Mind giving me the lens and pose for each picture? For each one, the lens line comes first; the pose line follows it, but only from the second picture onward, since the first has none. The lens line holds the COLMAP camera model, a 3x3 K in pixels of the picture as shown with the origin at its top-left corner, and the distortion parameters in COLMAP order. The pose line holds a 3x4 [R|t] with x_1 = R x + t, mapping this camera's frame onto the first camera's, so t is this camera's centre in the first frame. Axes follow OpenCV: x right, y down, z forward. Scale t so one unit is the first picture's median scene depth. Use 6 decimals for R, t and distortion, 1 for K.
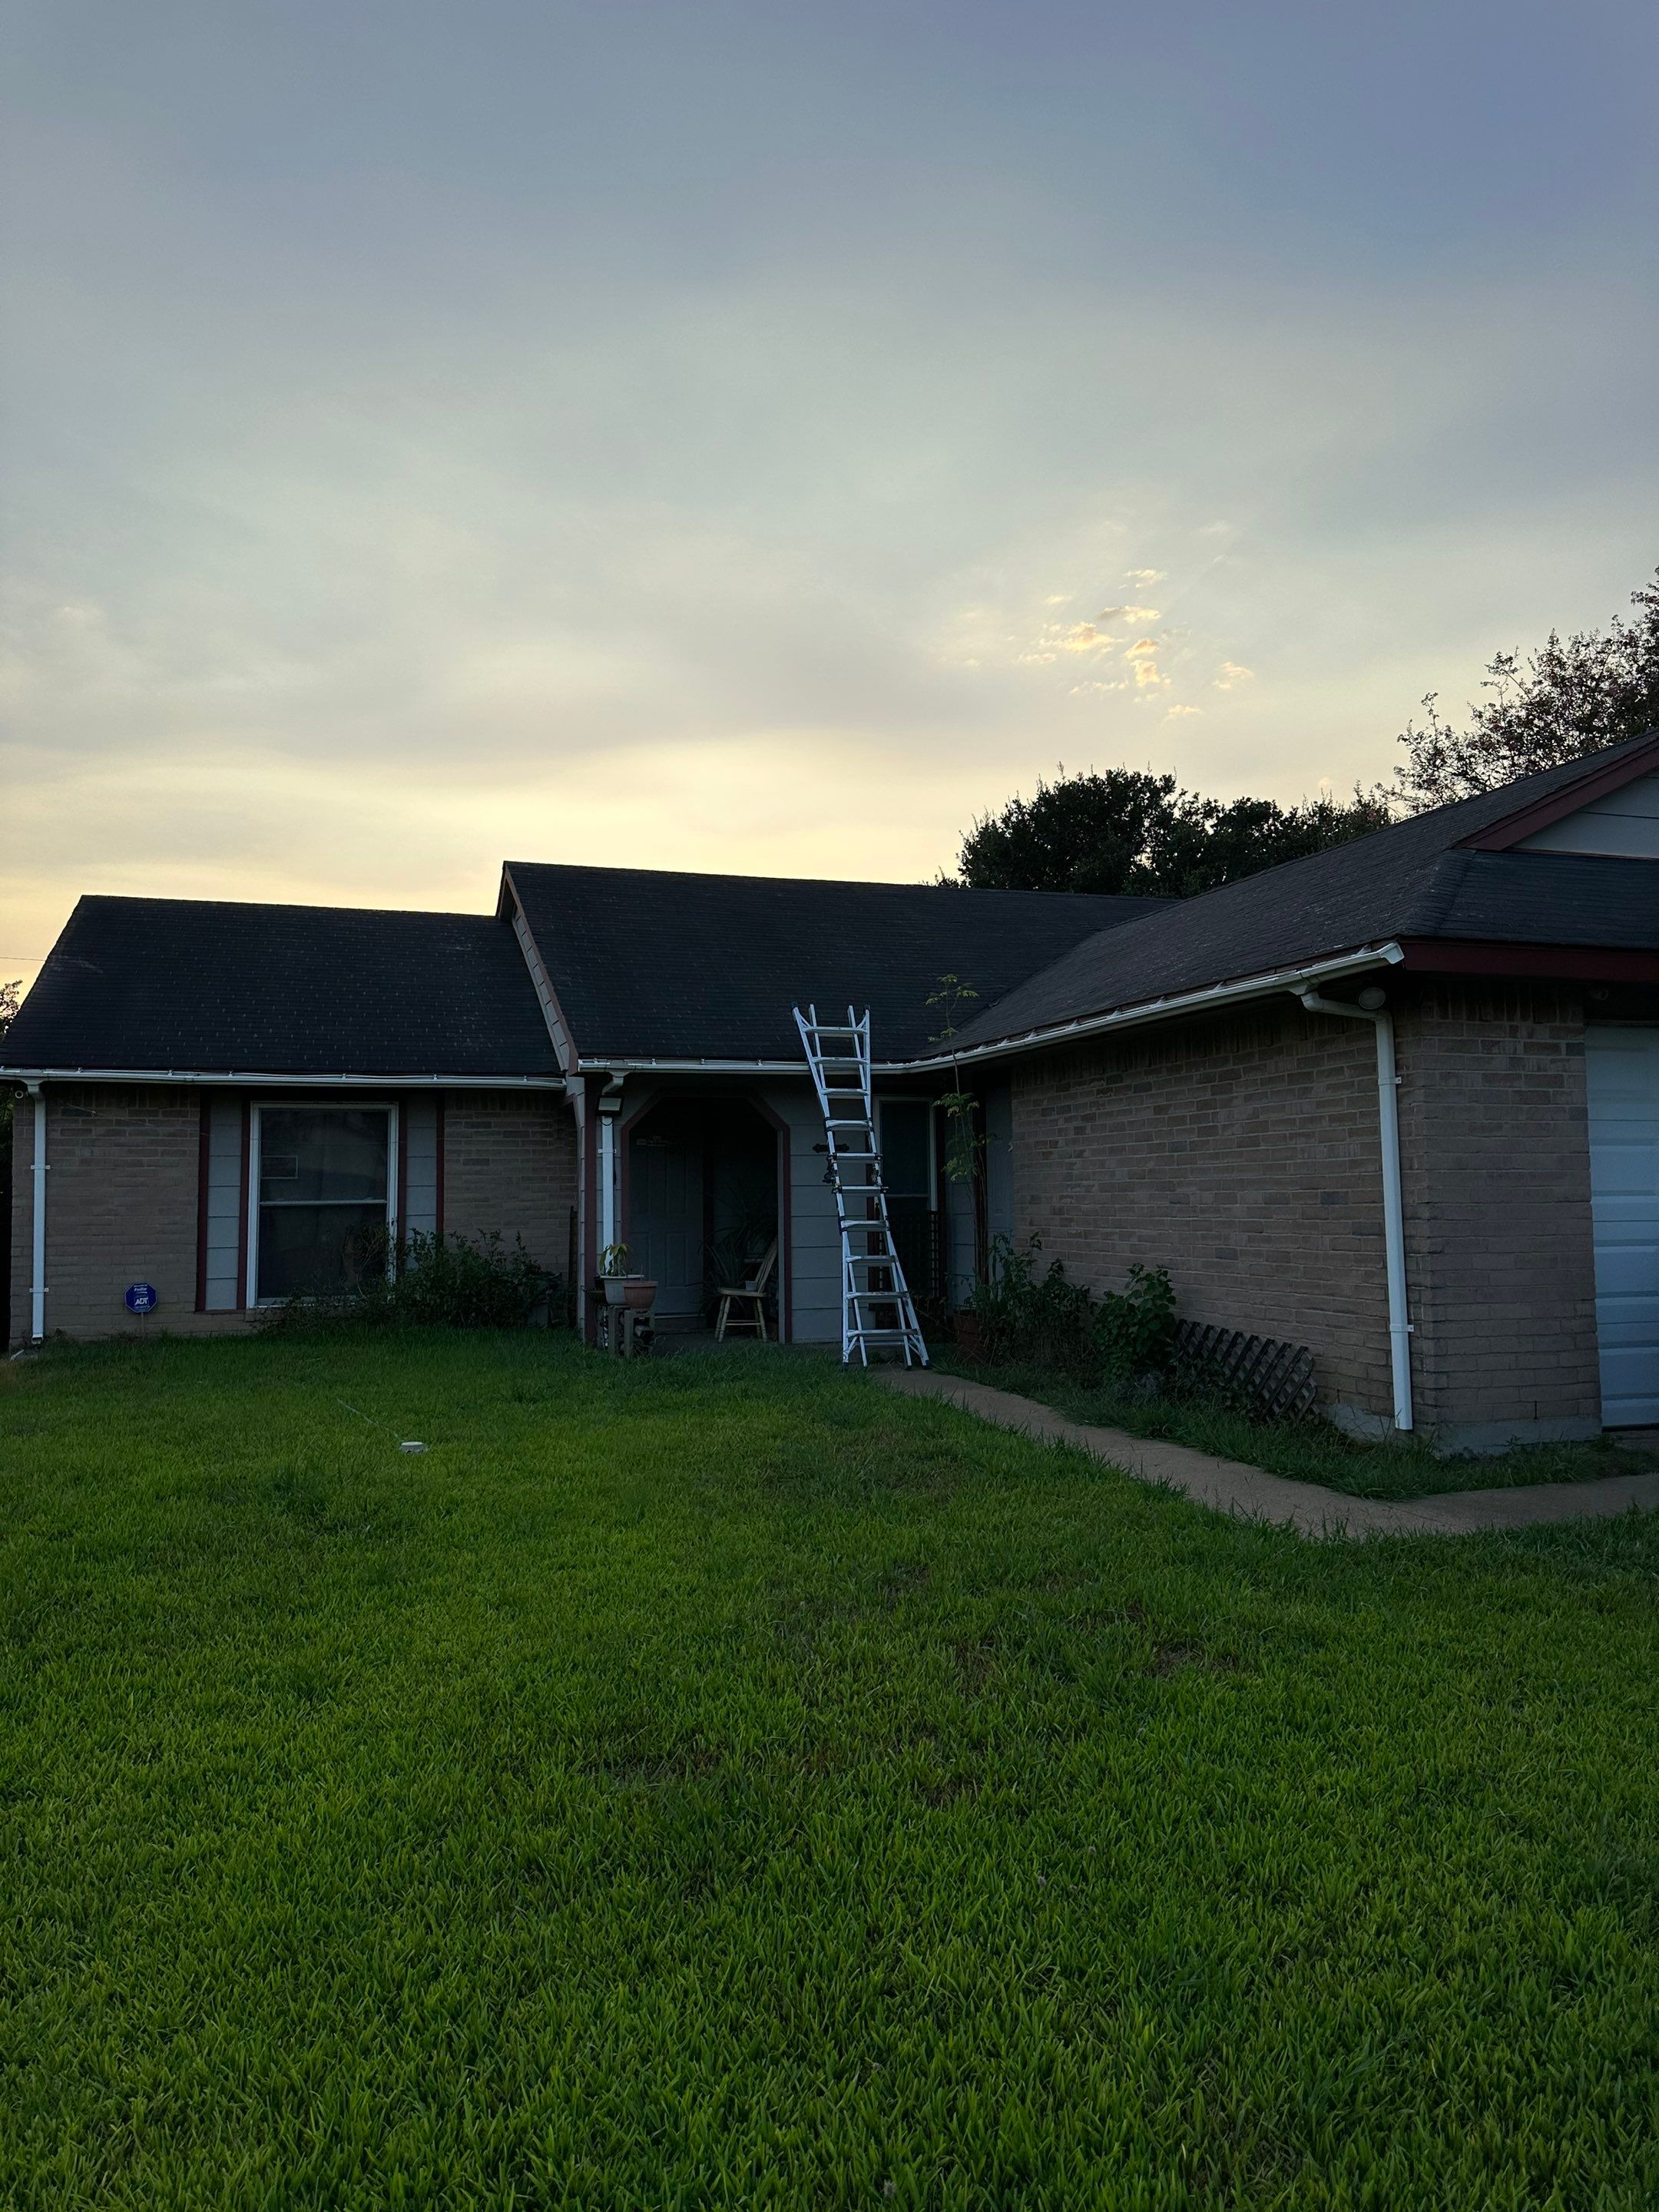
lens RADIAL K [[1556.2, 0, 829.5], [0, 1556.2, 1106.0], [0, 0, 1]] dist [0.158387, -0.262635]
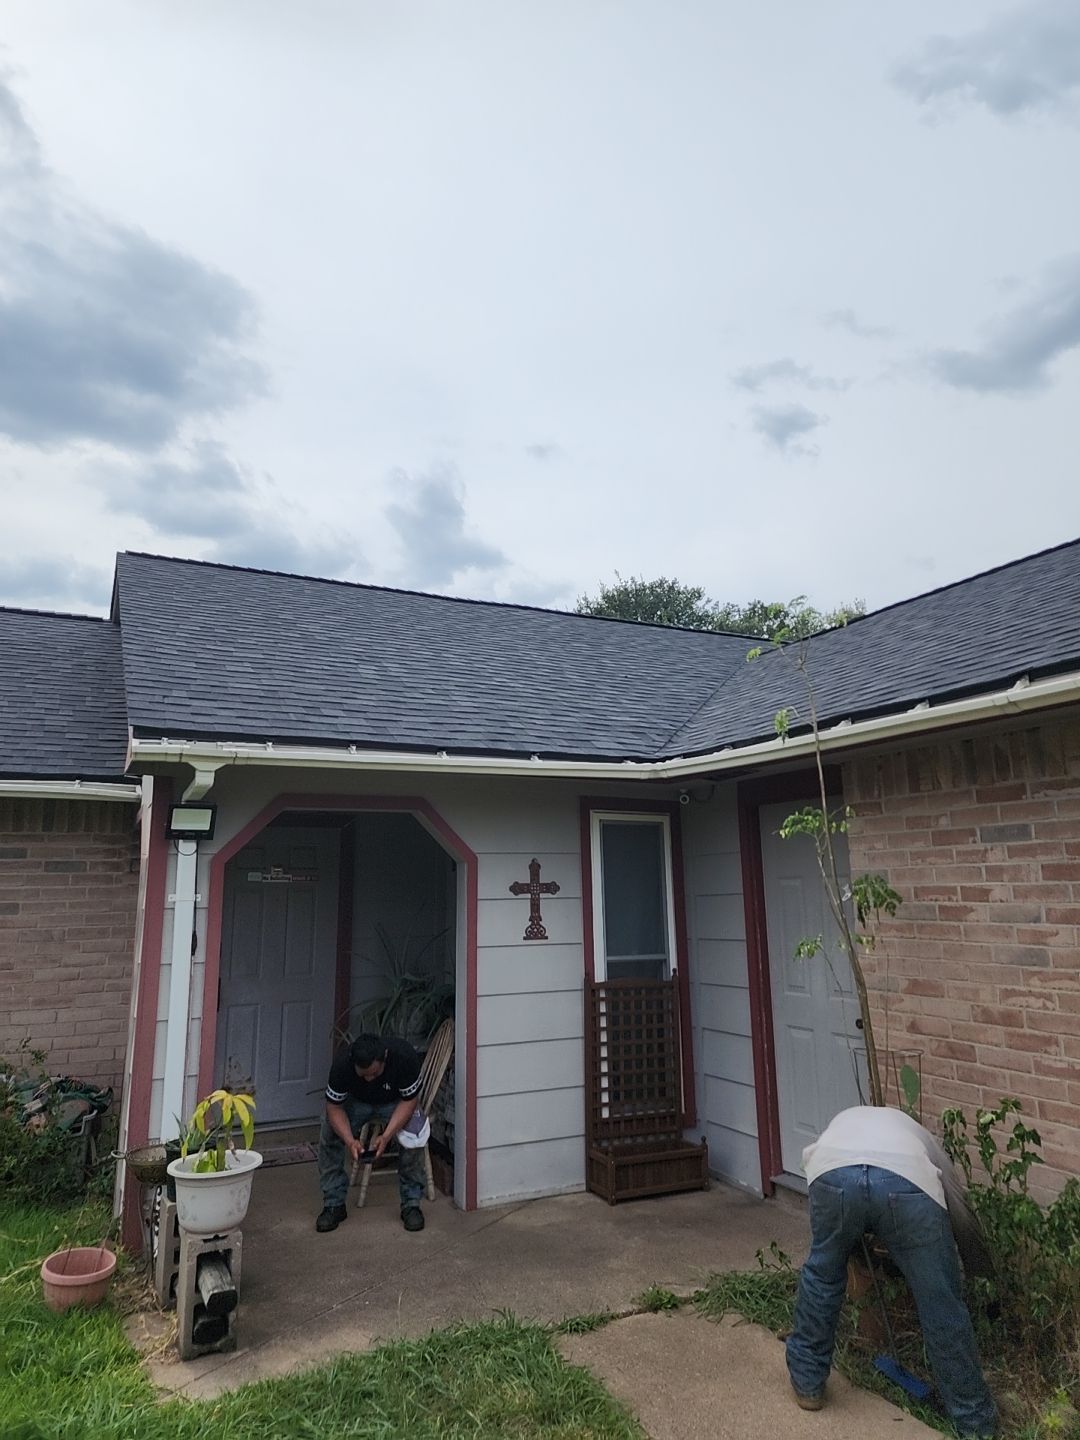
lens RADIAL K [[979.1, 0, 540.0], [0, 979.1, 720.0], [0, 0, 1]] dist [0.070720, -0.041596]
pose [[0.990872, 0.023677, 0.132707, -0.067788], [-0.007652, 0.992746, -0.119985, 0.006318], [-0.134585, 0.117875, 0.983866, 0.693938]]
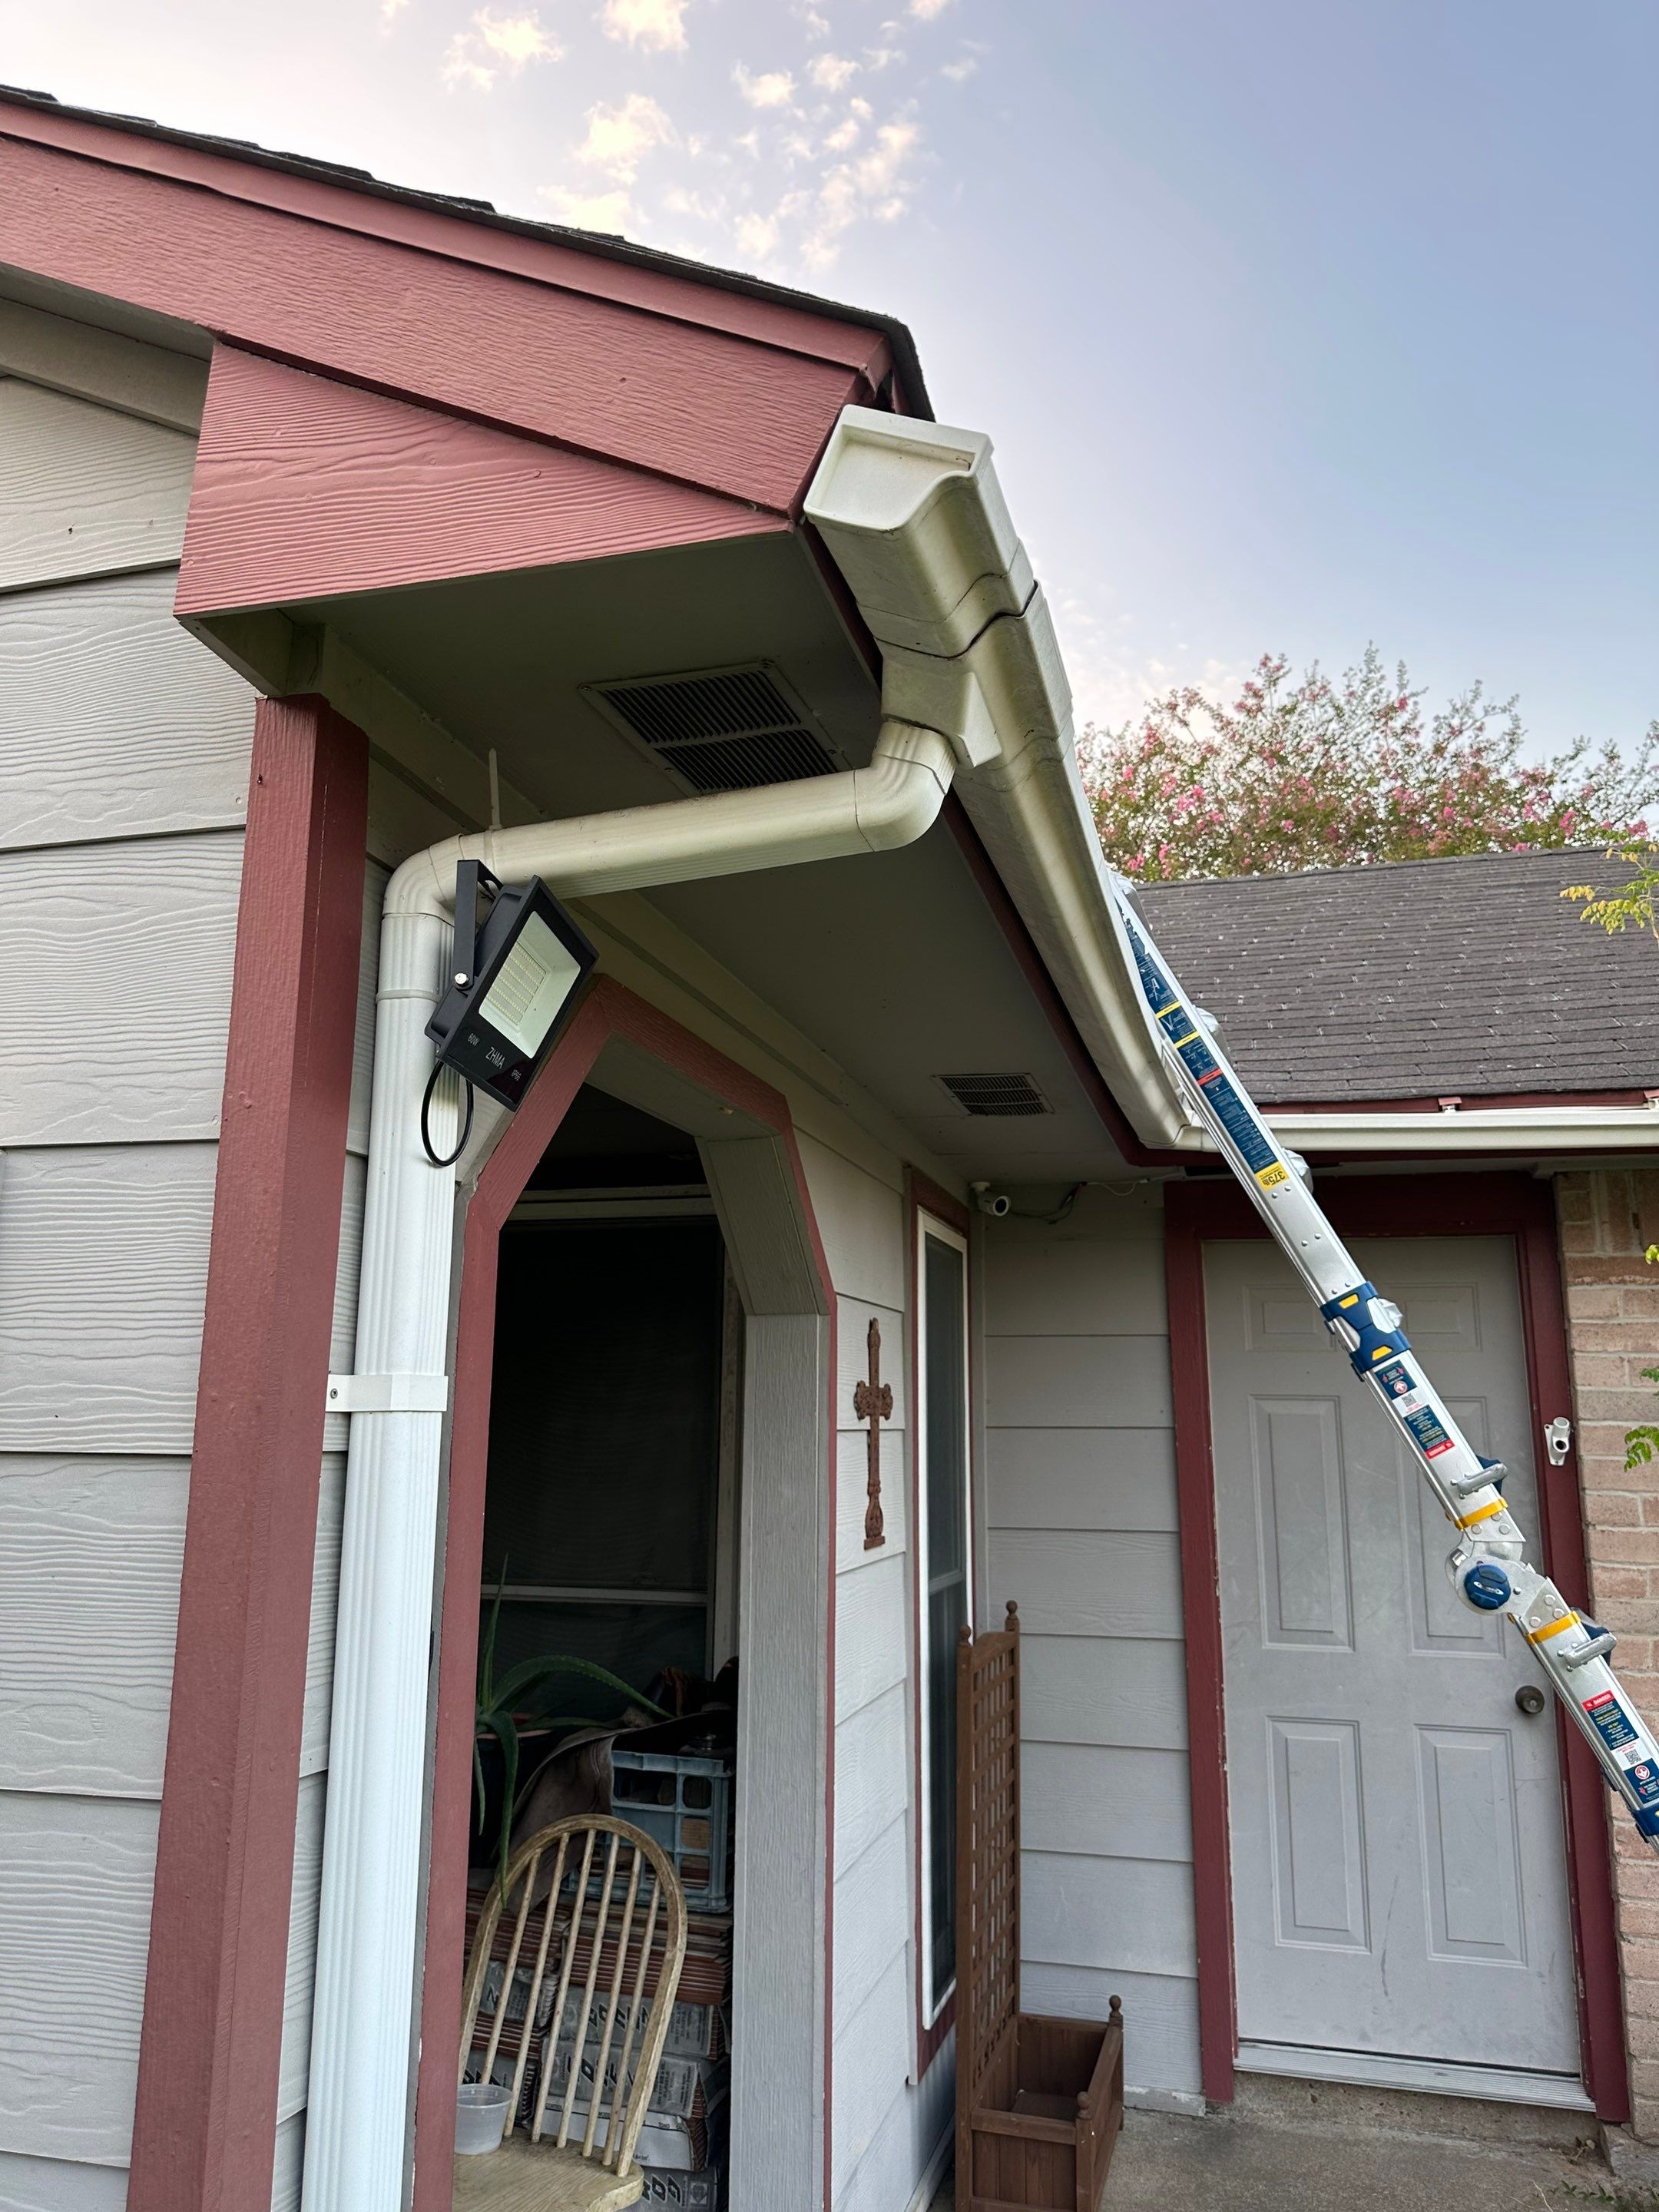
lens RADIAL K [[1556.2, 0, 829.5], [0, 1556.2, 1106.0], [0, 0, 1]] dist [0.158387, -0.262635]
pose [[0.537328, 0.185220, 0.822783, -0.261498], [-0.070504, 0.982036, -0.175027, 0.030677], [-0.840421, 0.036037, 0.540734, 1.066002]]
